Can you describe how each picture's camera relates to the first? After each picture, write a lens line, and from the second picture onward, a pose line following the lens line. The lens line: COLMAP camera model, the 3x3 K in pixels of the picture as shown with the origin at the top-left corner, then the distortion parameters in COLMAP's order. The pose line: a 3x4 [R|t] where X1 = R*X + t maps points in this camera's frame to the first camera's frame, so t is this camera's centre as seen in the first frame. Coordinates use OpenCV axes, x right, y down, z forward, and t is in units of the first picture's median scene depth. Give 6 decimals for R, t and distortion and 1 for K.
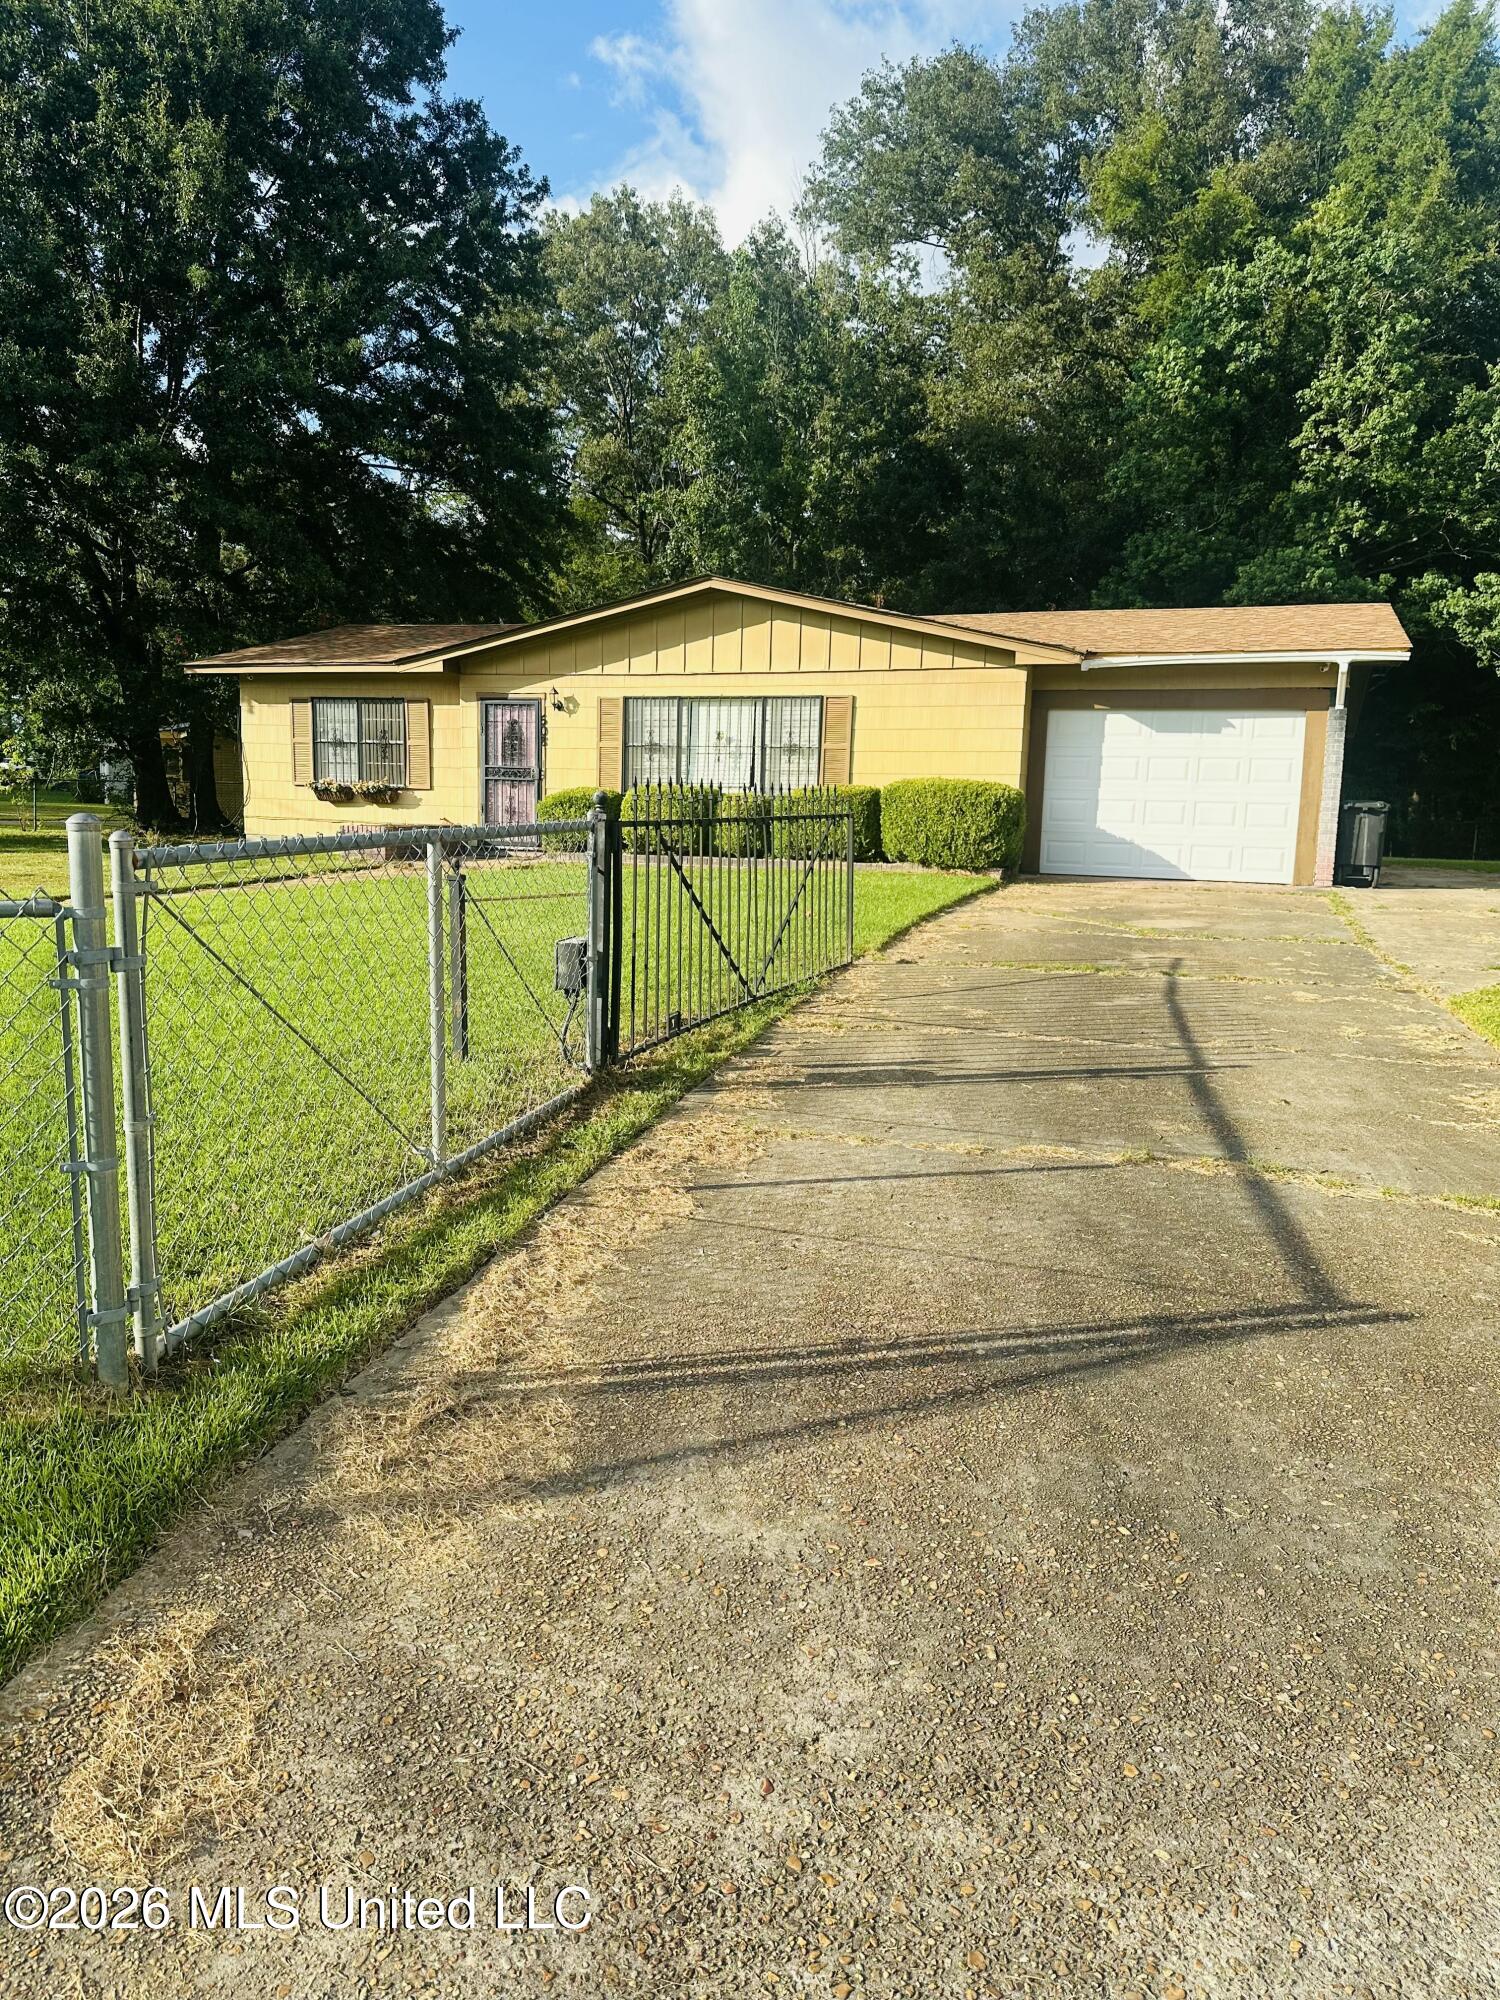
lens RADIAL K [[1422.0, 0, 745.0], [0, 1422.0, 1008.2], [0, 0, 1]] dist [0.042132, -0.045487]
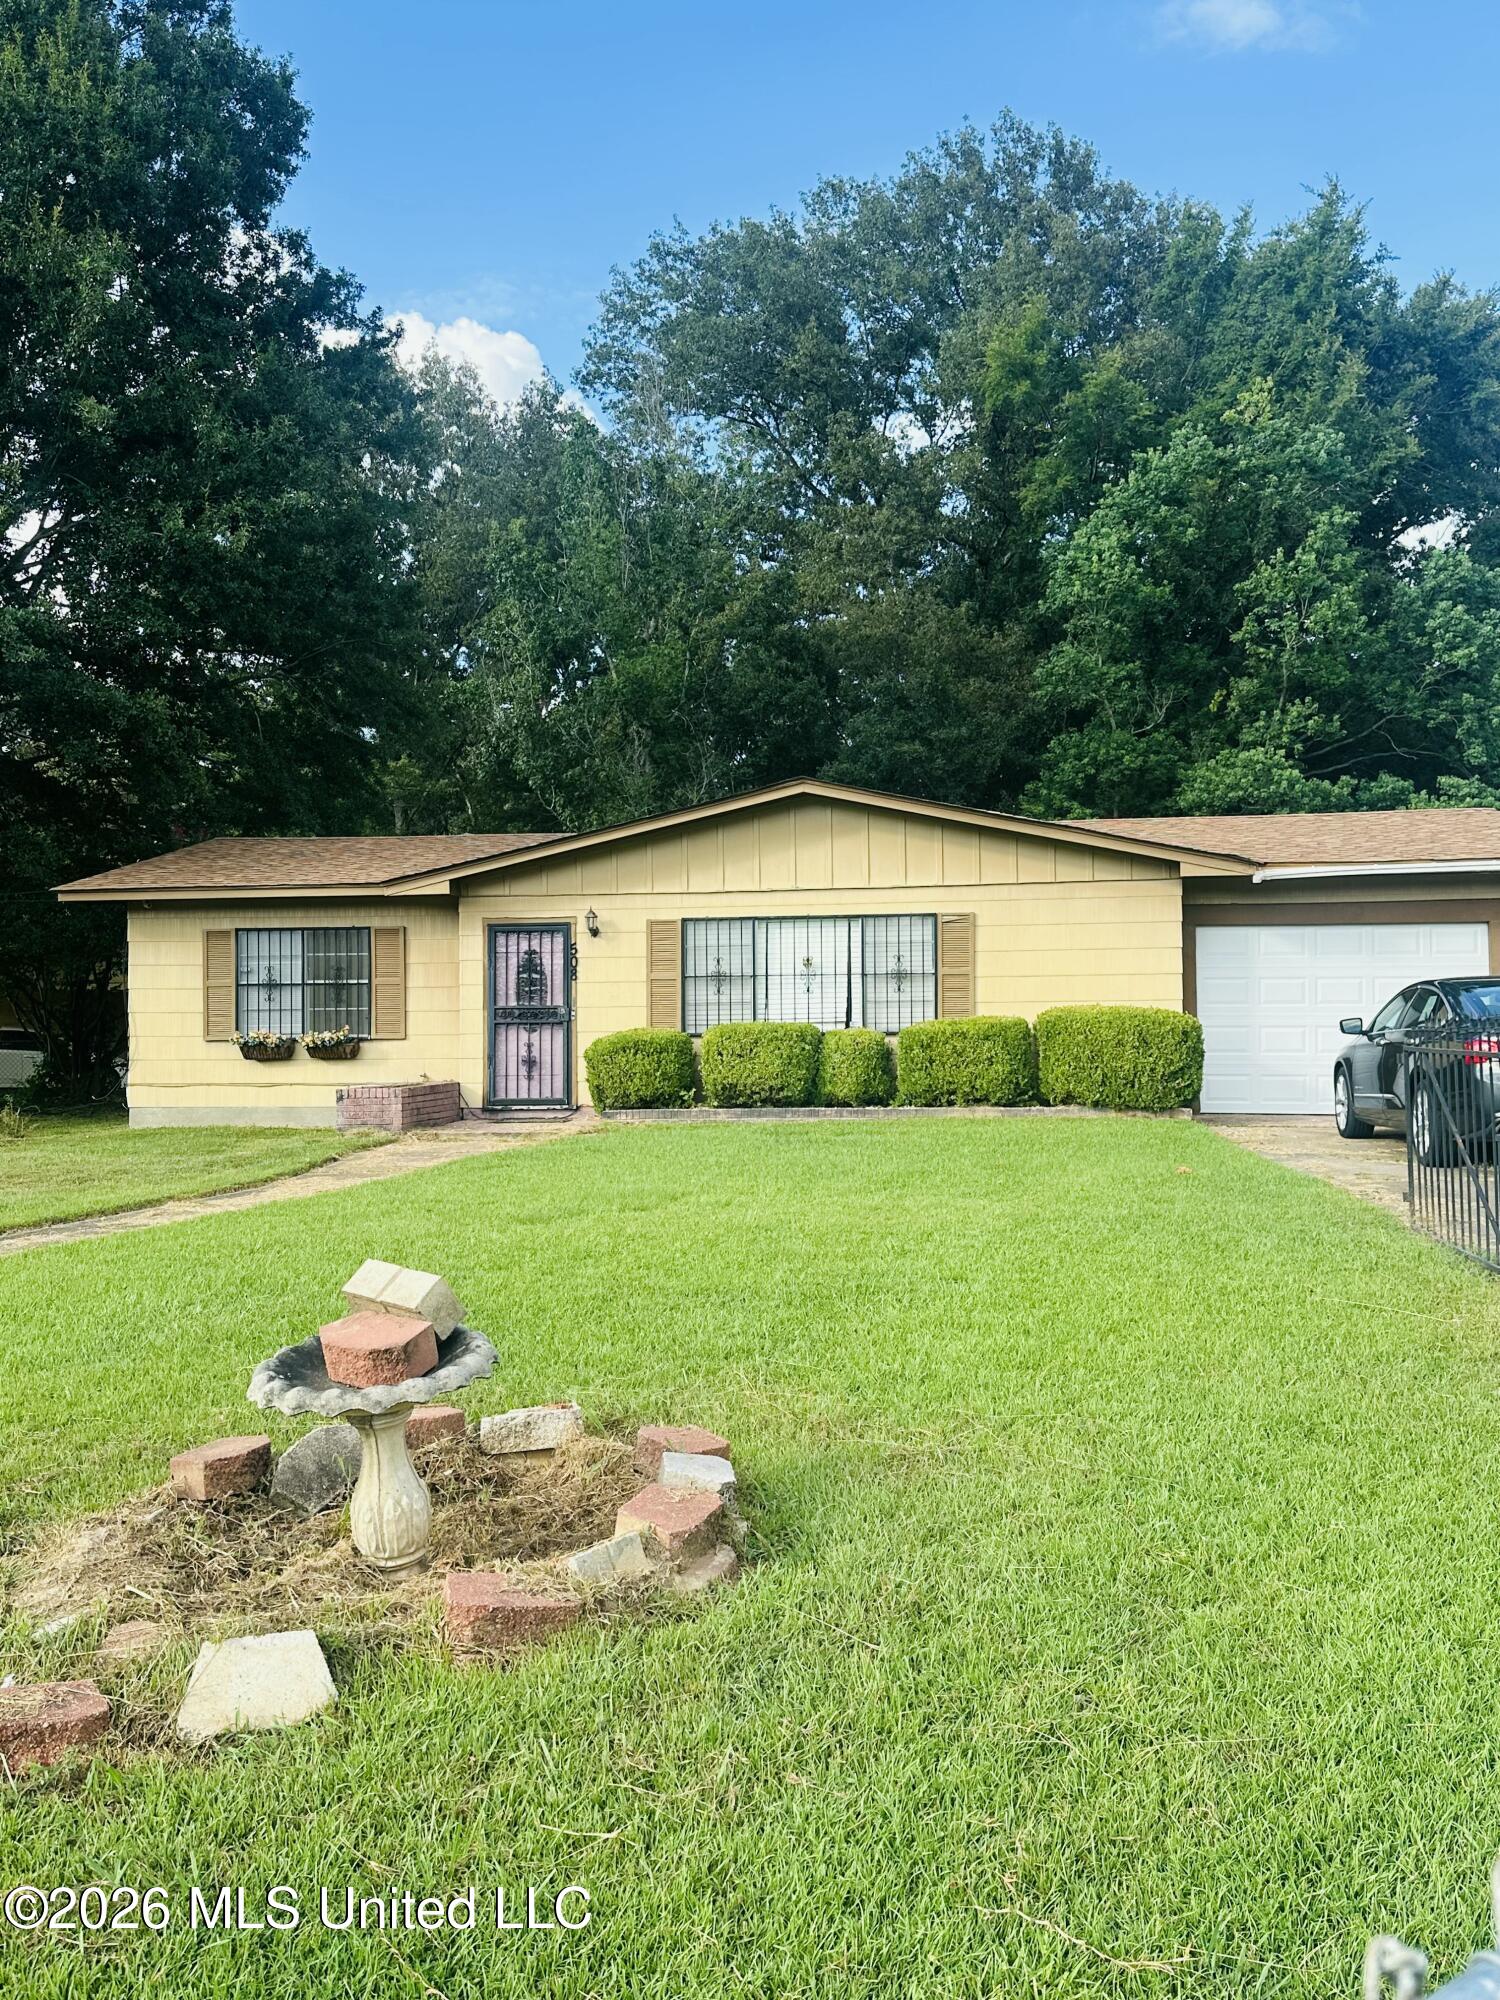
lens RADIAL K [[1740.0, 0, 761.7], [0, 1740.0, 999.7], [0, 0, 1]] dist [0.071462, -0.091588]
pose [[0.976445, -0.027736, 0.213975, -0.250805], [0.063080, 0.985072, -0.160169, -0.009944], [-0.206338, 0.169893, 0.963619, 0.036037]]
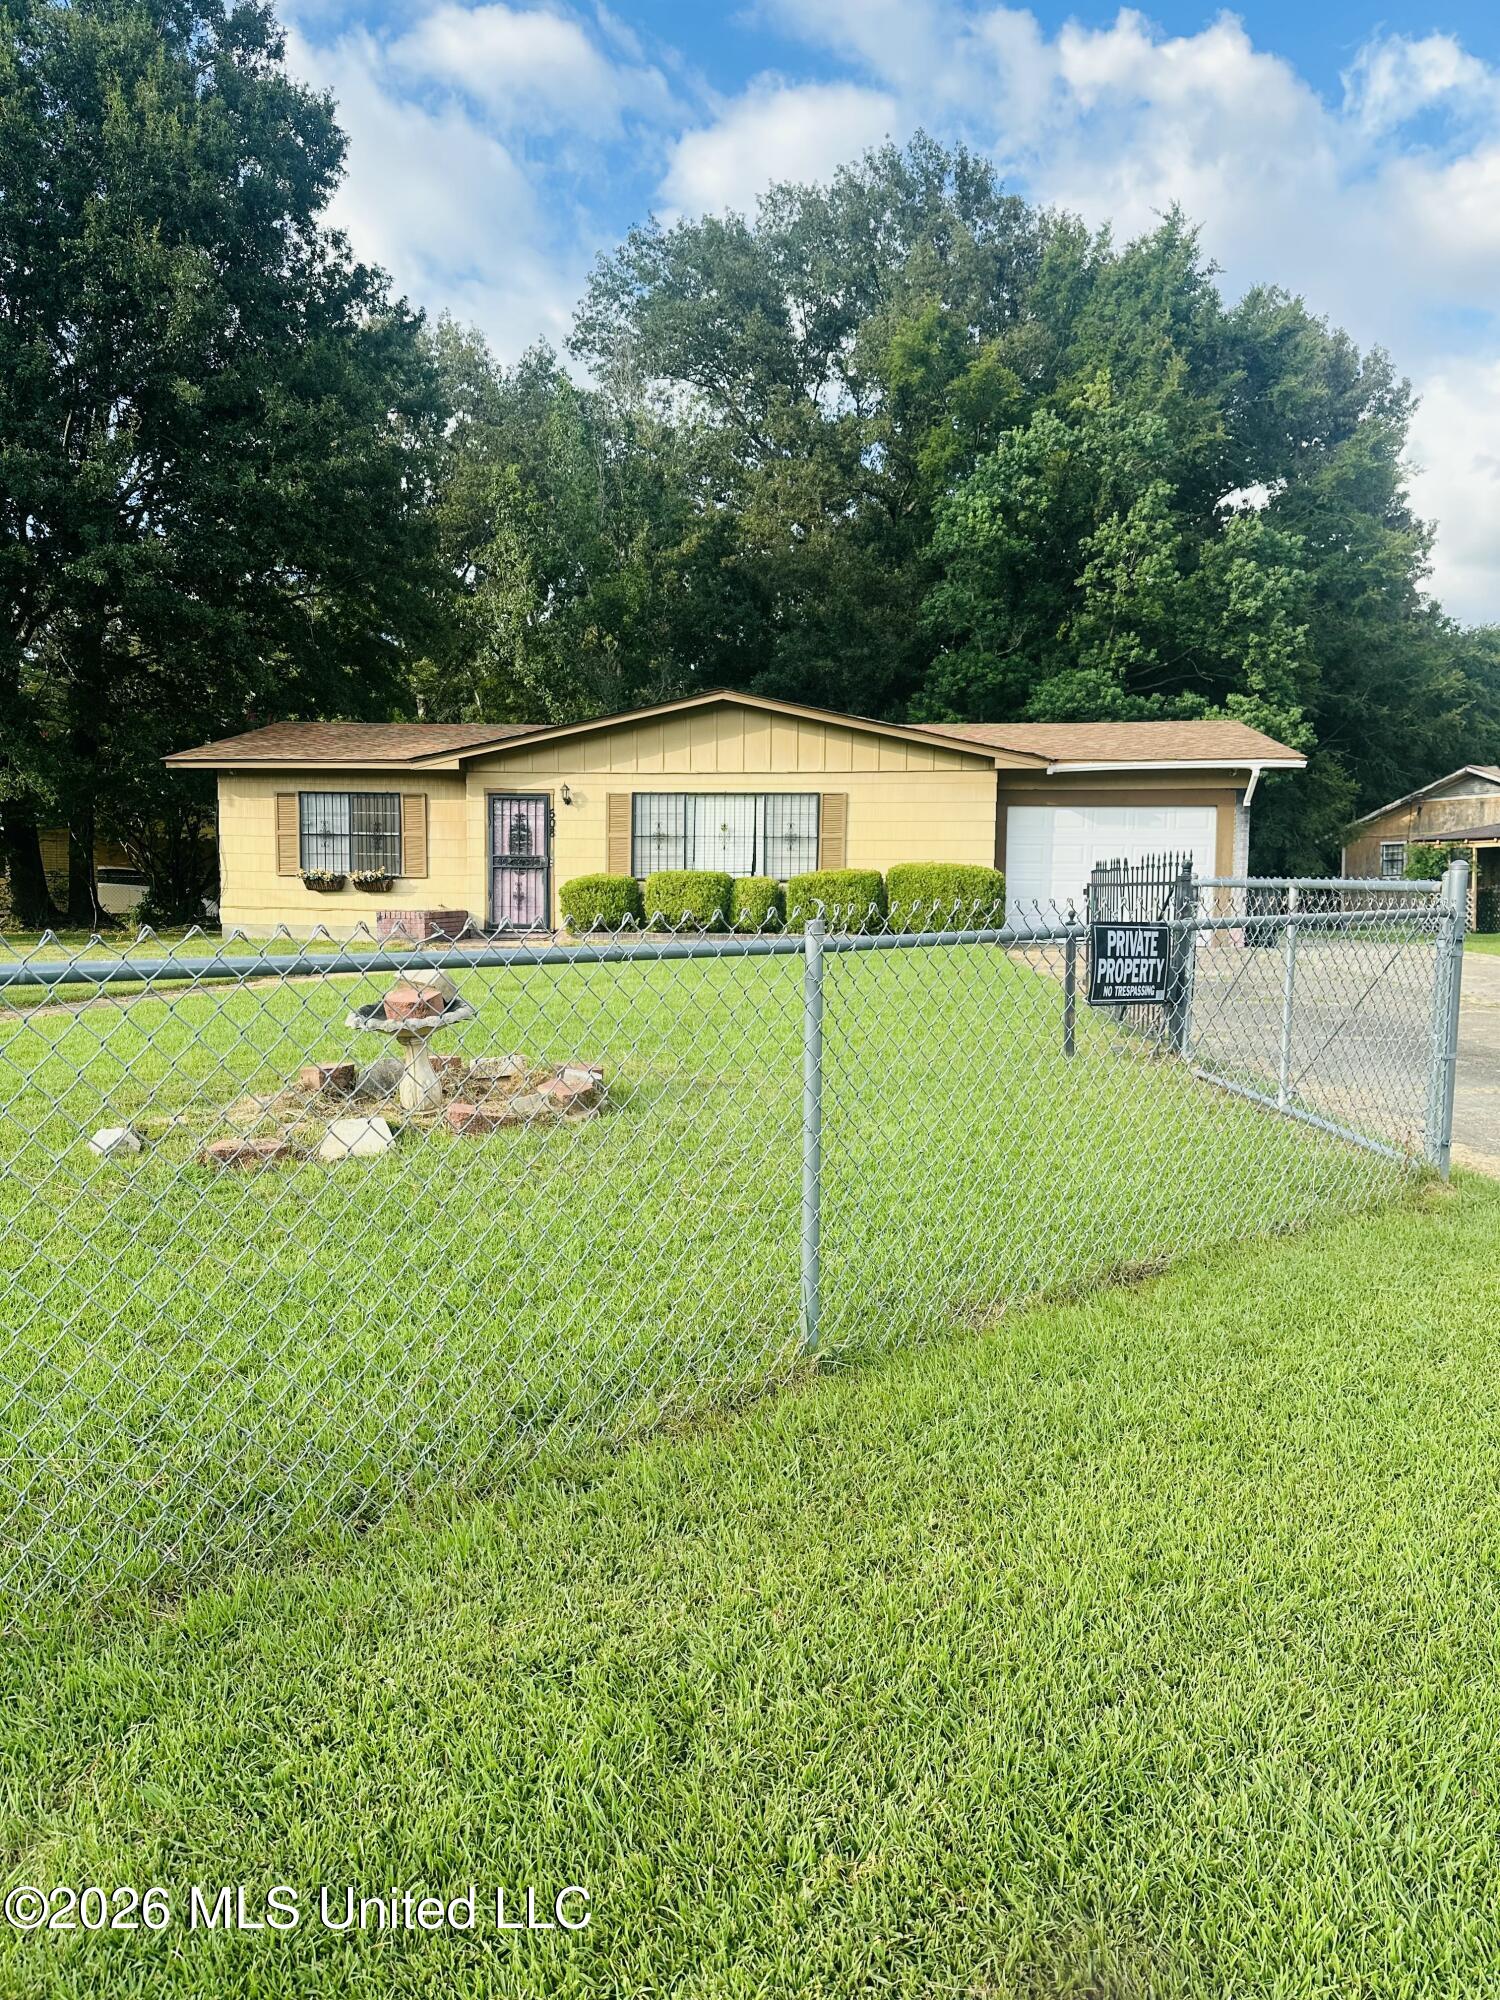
lens RADIAL K [[1422.0, 0, 753.0], [0, 1422.0, 1005.7], [0, 0, 1]] dist [0.042132, -0.045487]
pose [[0.971822, -0.031495, 0.233600, -0.252485], [0.047003, 0.997023, -0.061121, 0.017638], [-0.230980, 0.070379, 0.970410, -0.078603]]
